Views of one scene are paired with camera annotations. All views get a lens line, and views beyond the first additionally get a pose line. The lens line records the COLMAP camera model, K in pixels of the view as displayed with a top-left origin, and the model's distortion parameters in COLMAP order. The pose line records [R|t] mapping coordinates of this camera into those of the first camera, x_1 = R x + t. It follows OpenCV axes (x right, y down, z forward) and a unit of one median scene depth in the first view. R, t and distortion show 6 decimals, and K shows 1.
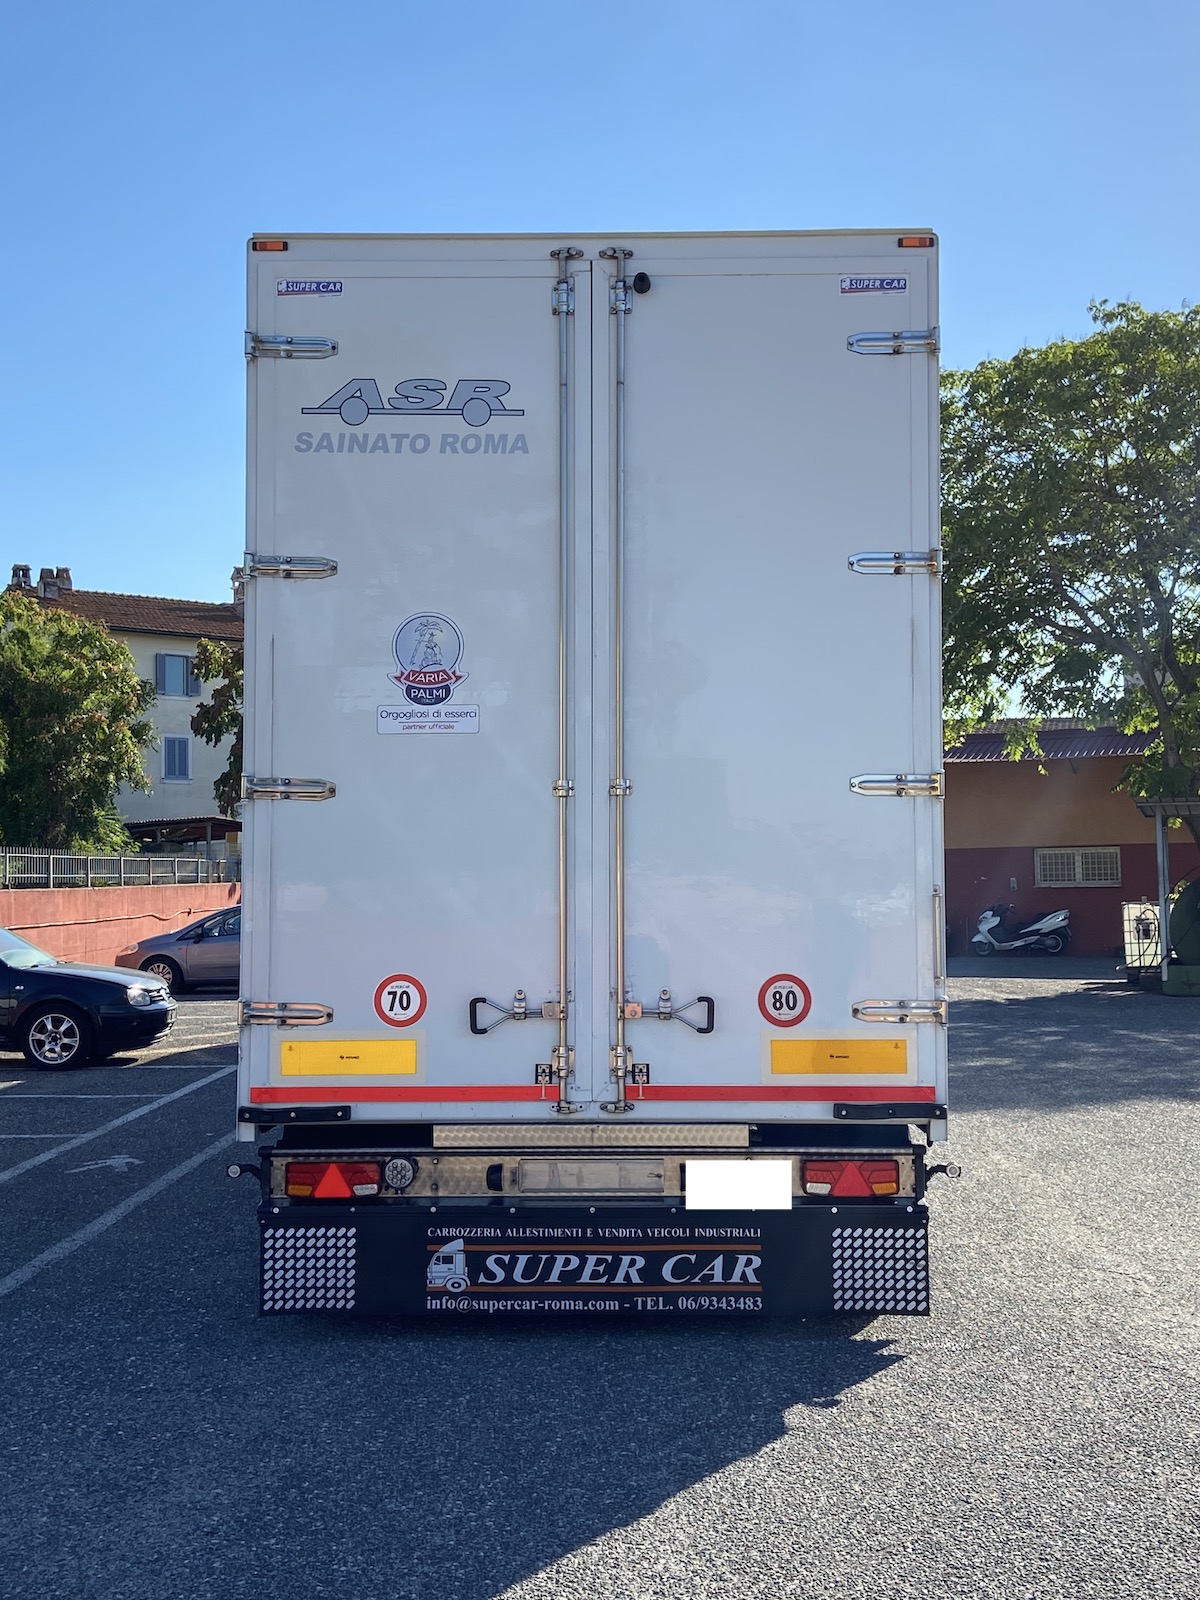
lens RADIAL K [[1914.9, 0, 600.6], [0, 1914.9, 763.5], [0, 0, 1]] dist [0.084616, -0.025818]
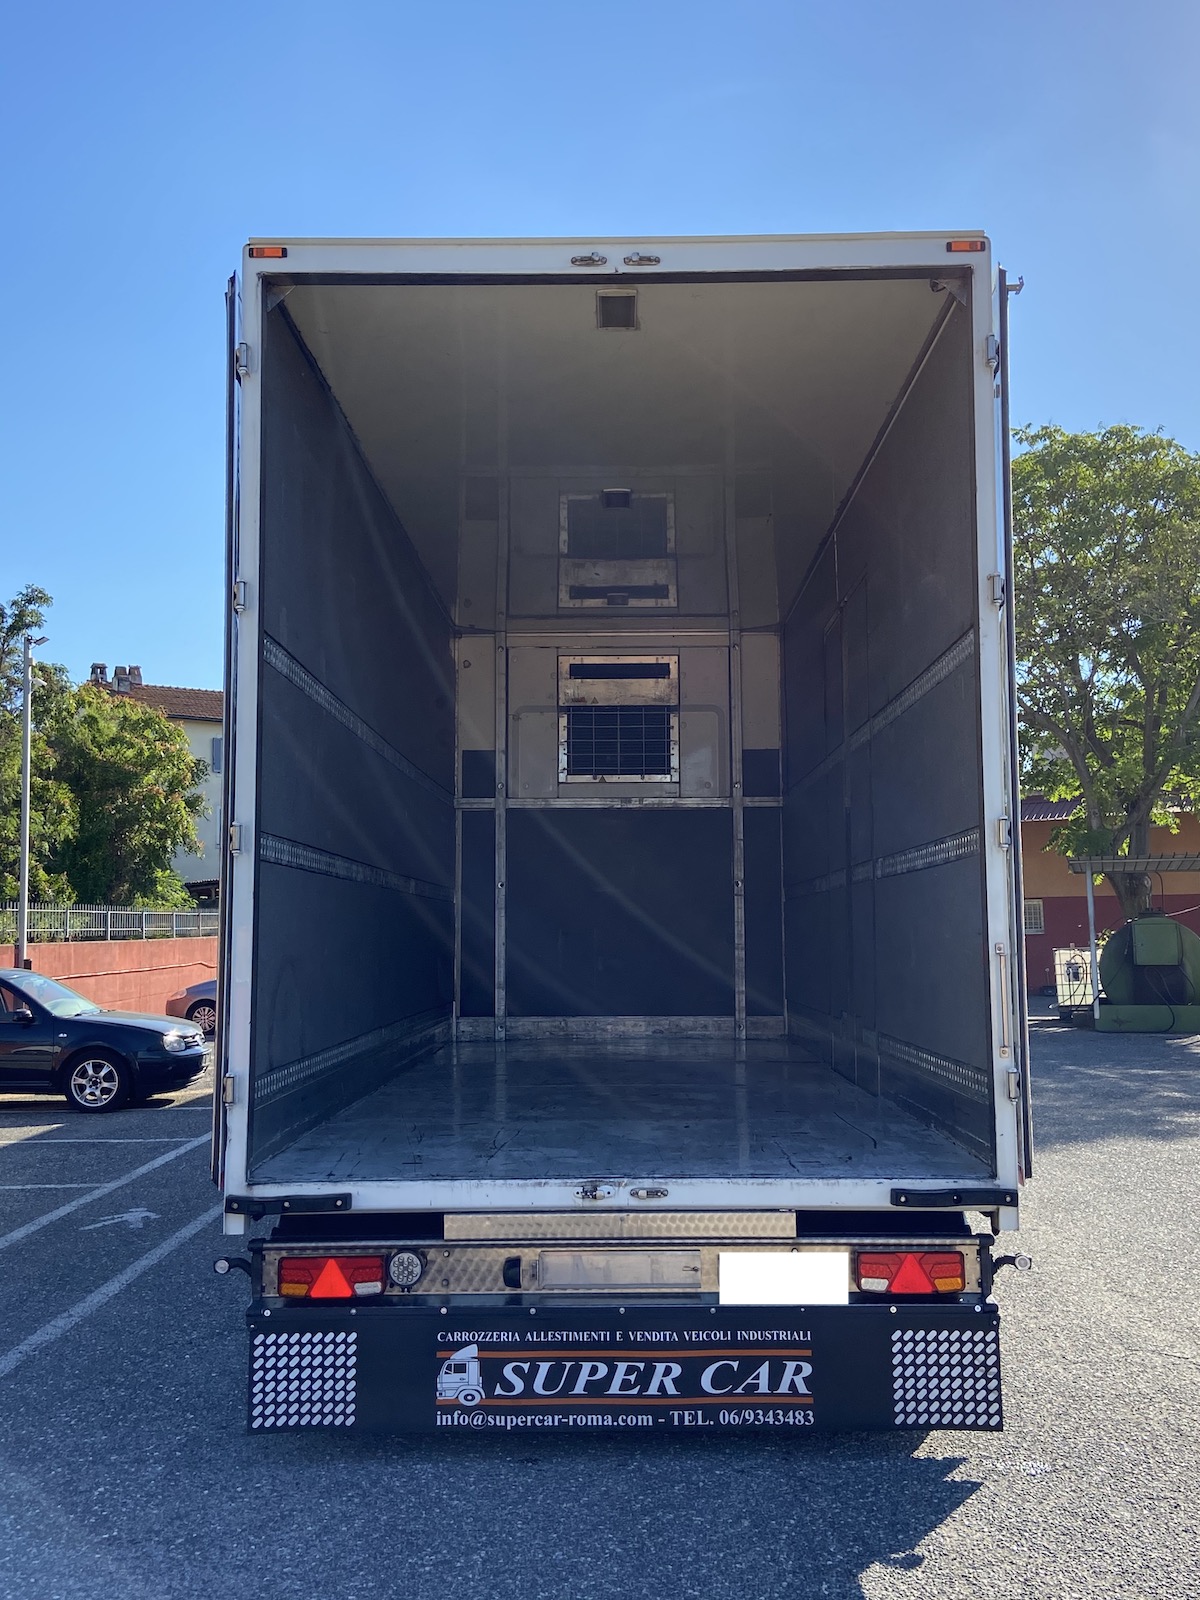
lens RADIAL K [[1582.0, 0, 599.7], [0, 1582.0, 767.2], [0, 0, 1]] dist [0.063104, -0.001444]
pose [[0.999962, -0.003585, 0.007910, -0.008000], [0.003906, 0.999153, -0.040969, 0.004268], [-0.007756, 0.040998, 0.999129, 0.102422]]
